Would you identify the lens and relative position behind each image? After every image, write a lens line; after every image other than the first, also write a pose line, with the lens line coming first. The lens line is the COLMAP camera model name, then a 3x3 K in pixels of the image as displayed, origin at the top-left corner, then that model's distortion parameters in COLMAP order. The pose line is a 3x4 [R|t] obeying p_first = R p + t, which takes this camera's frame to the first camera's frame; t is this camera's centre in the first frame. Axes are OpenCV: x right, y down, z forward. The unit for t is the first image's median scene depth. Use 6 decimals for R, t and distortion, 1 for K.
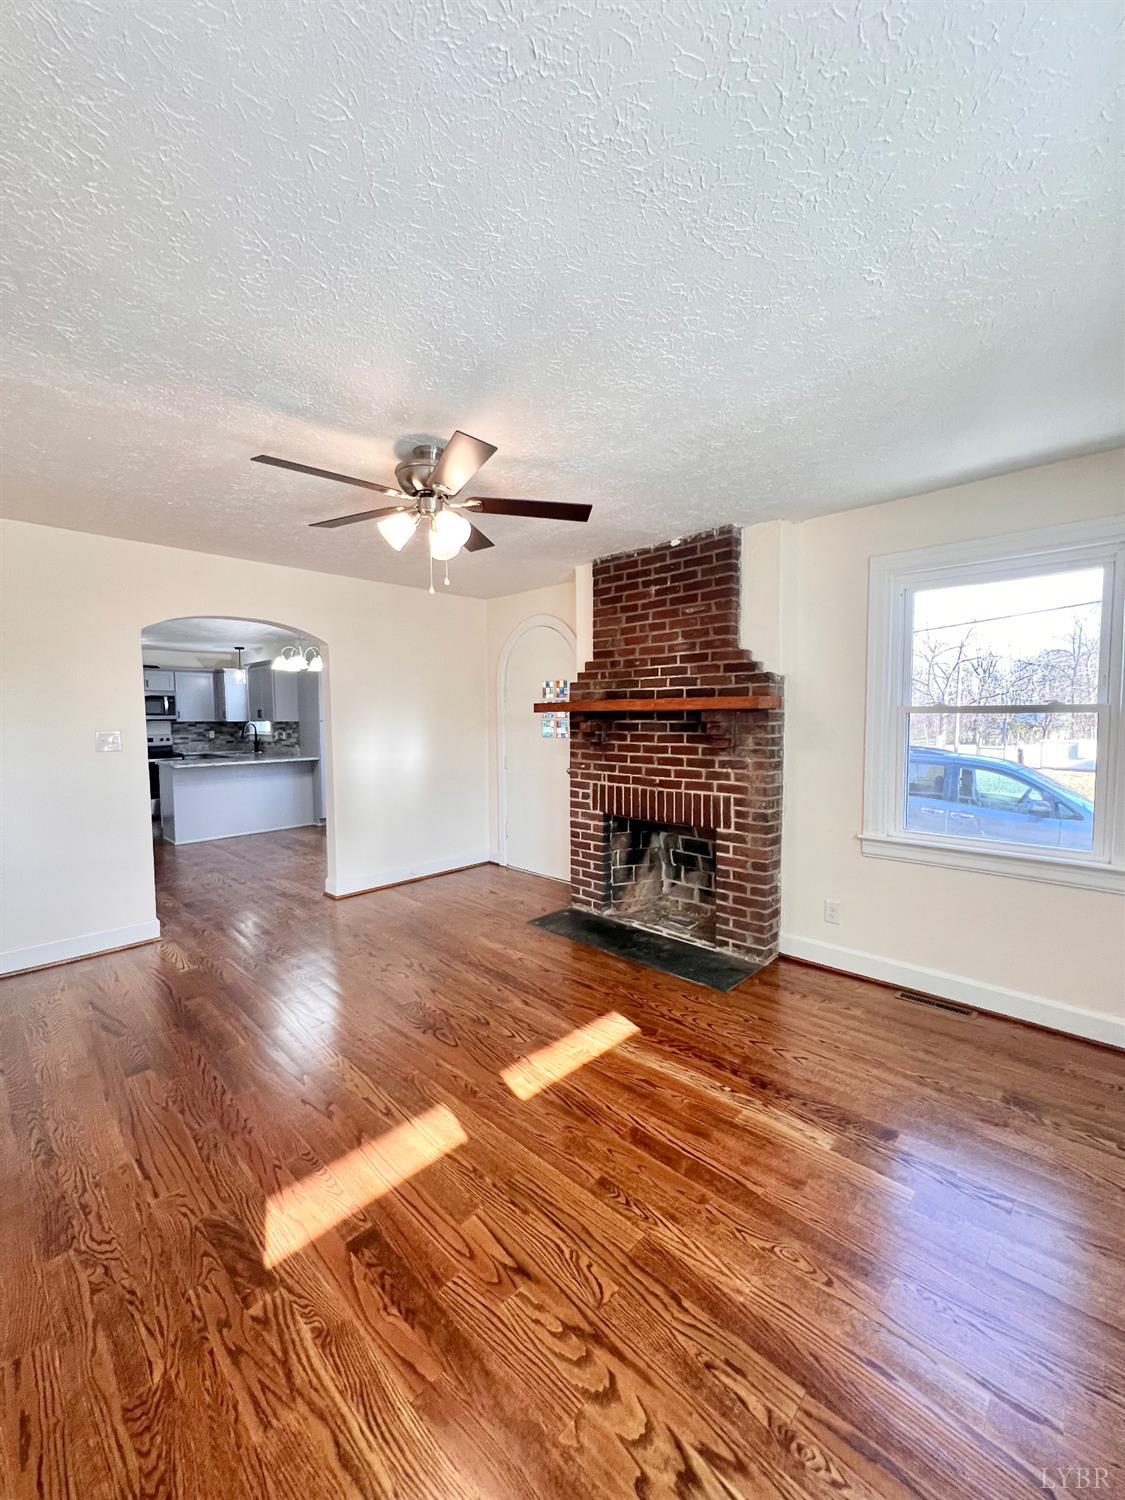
lens RADIAL K [[596.8, 0, 562.5], [0, 596.8, 750.0], [0, 0, 1]] dist [-0.001655, 0.000242]
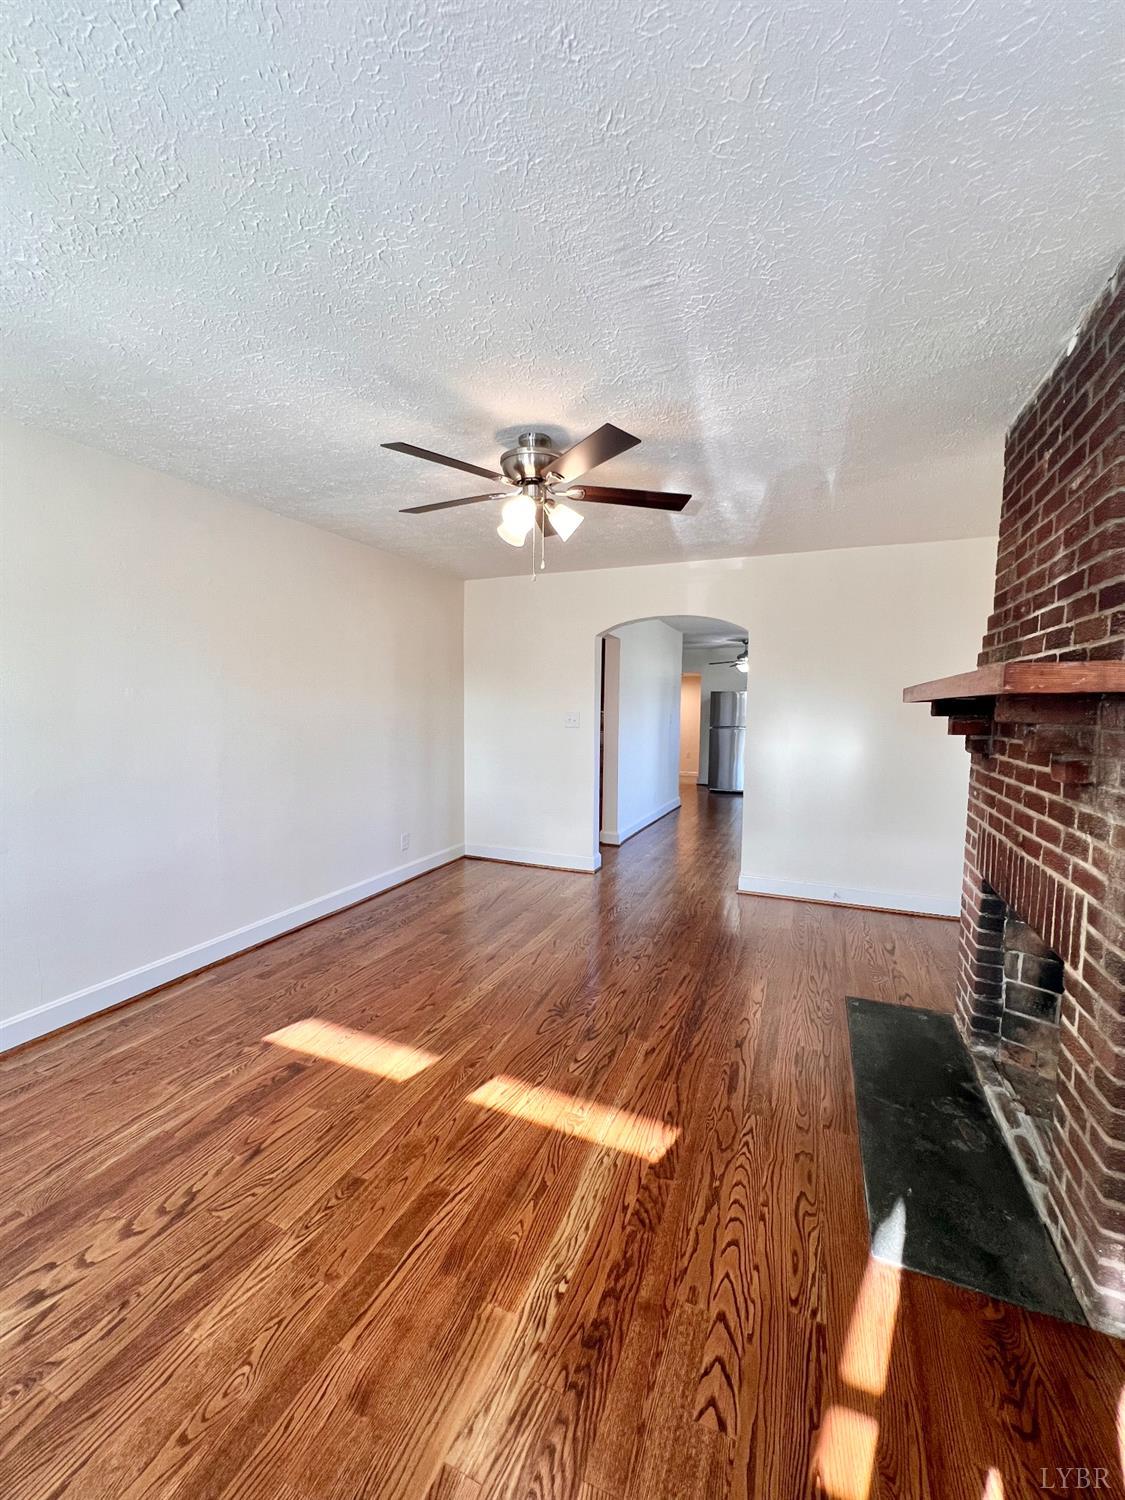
lens RADIAL K [[596.8, 0, 562.5], [0, 596.8, 750.0], [0, 0, 1]] dist [-0.001655, 0.000242]
pose [[0.359539, 0.082293, -0.929494, 0.506282], [-0.068779, 0.995731, 0.061553, -0.028034], [0.930592, 0.041799, 0.363665, 0.456919]]
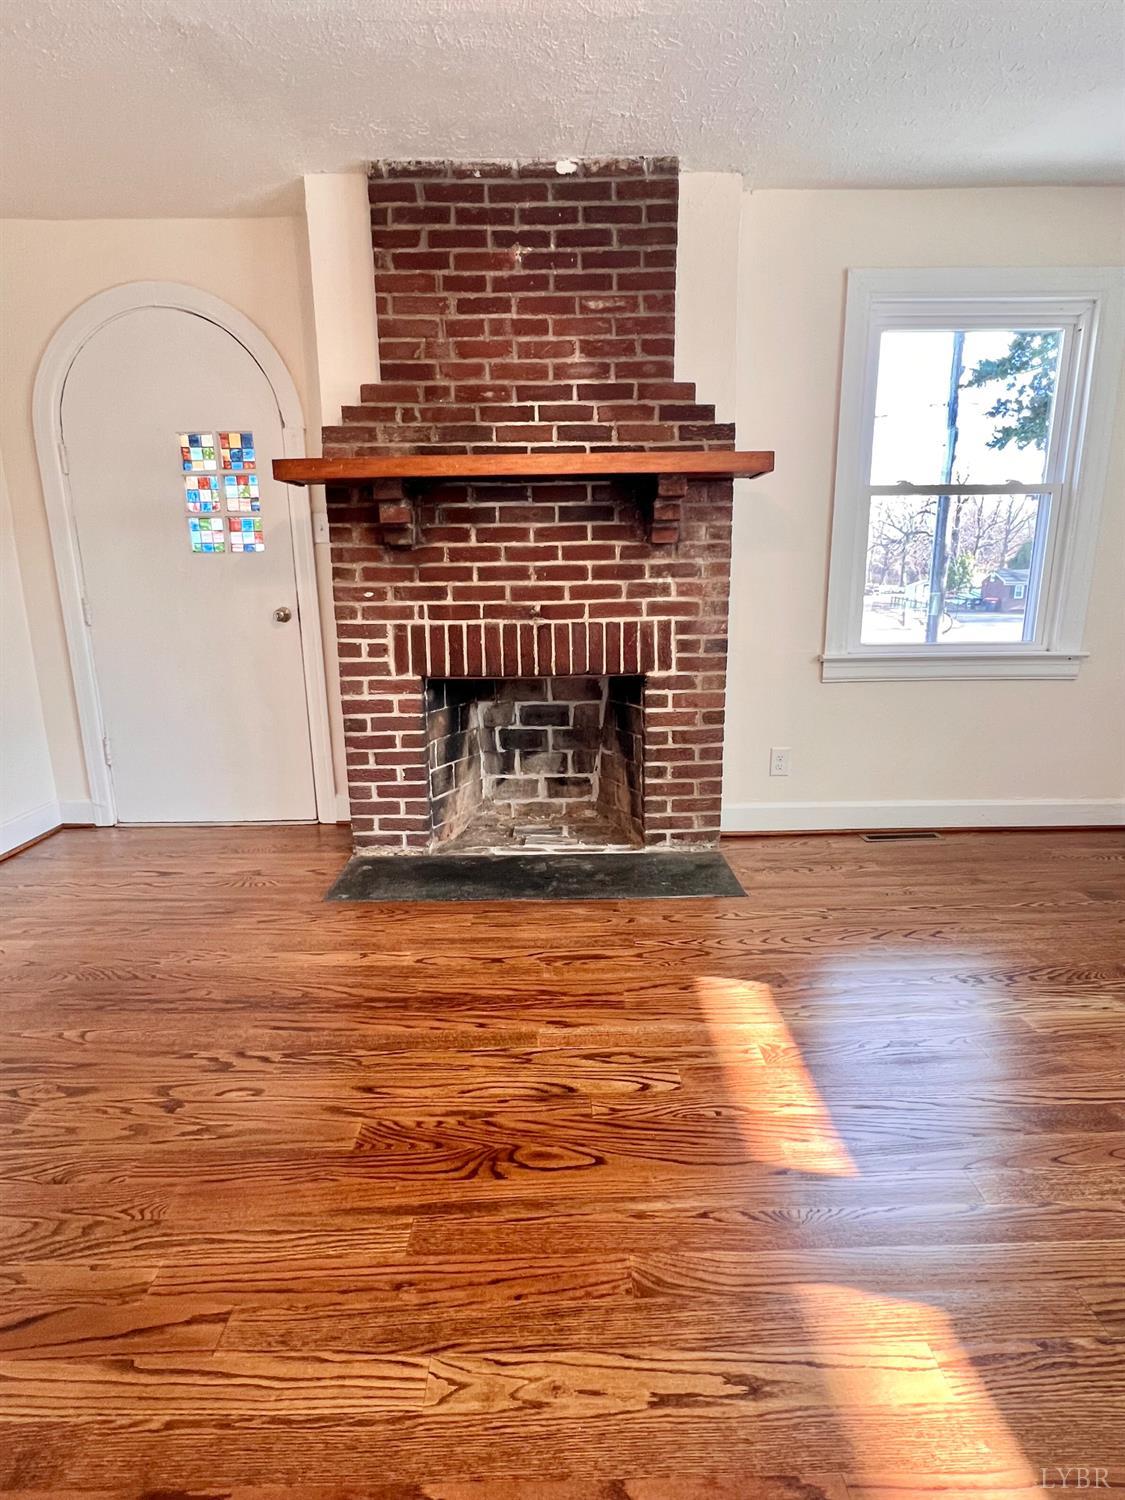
lens RADIAL K [[757.8, 0, 562.5], [0, 757.8, 750.0], [0, 0, 1]] dist [-0.001825, -0.001297]
pose [[0.710235, -0.157773, 0.686057, -0.378550], [0.049218, 0.983306, 0.175179, 0.062209], [-0.702242, -0.090652, 0.706143, 0.449492]]
